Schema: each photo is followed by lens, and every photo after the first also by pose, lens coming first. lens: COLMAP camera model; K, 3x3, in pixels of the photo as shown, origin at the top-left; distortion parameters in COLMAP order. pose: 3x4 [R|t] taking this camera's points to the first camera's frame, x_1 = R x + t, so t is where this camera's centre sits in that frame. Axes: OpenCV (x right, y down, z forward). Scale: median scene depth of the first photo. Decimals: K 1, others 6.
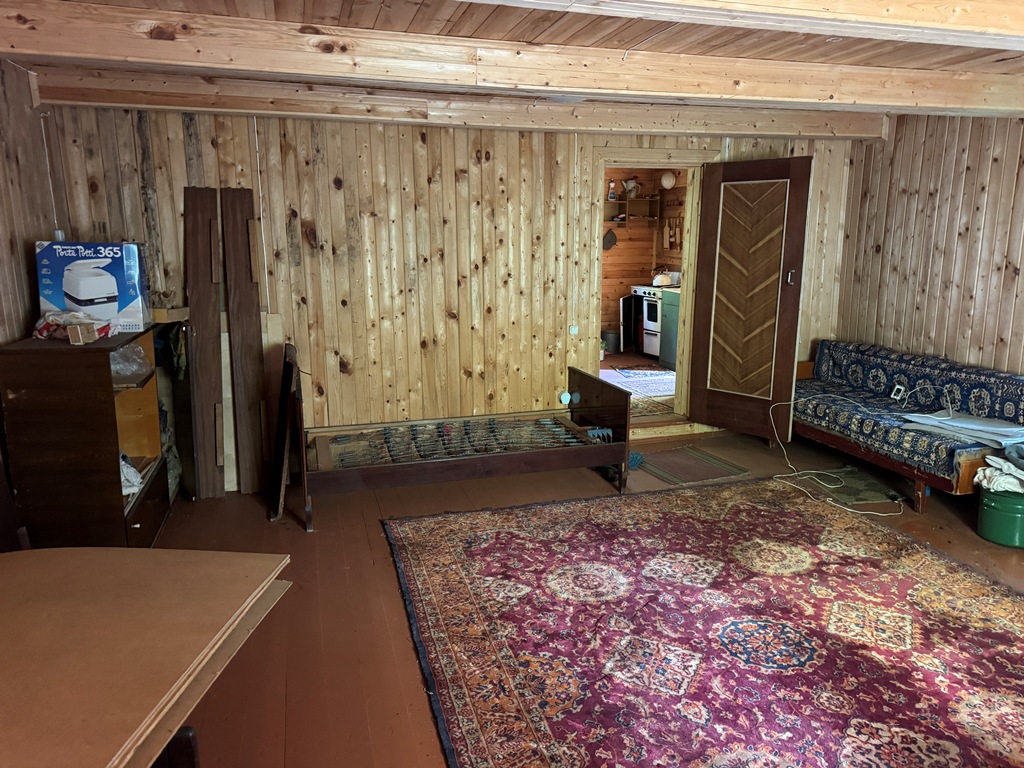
lens RADIAL K [[723.7, 0, 512.9], [0, 723.7, 381.4], [0, 0, 1]] dist [0.061866, -0.068663]
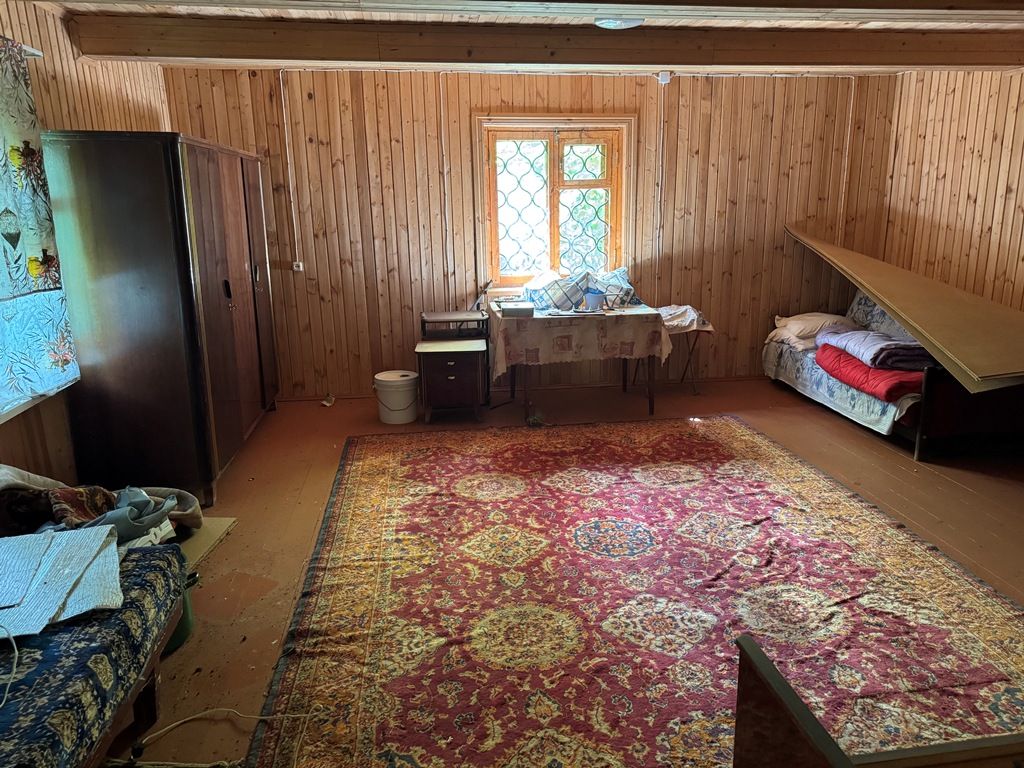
lens RADIAL K [[723.7, 0, 512.7], [0, 723.7, 381.6], [0, 0, 1]] dist [0.061866, -0.068663]
pose [[-0.988151, -0.012595, 0.152966, 0.301097], [0.055170, 0.900870, 0.430569, -0.326466], [-0.143226, 0.433906, -0.889501, 1.752350]]
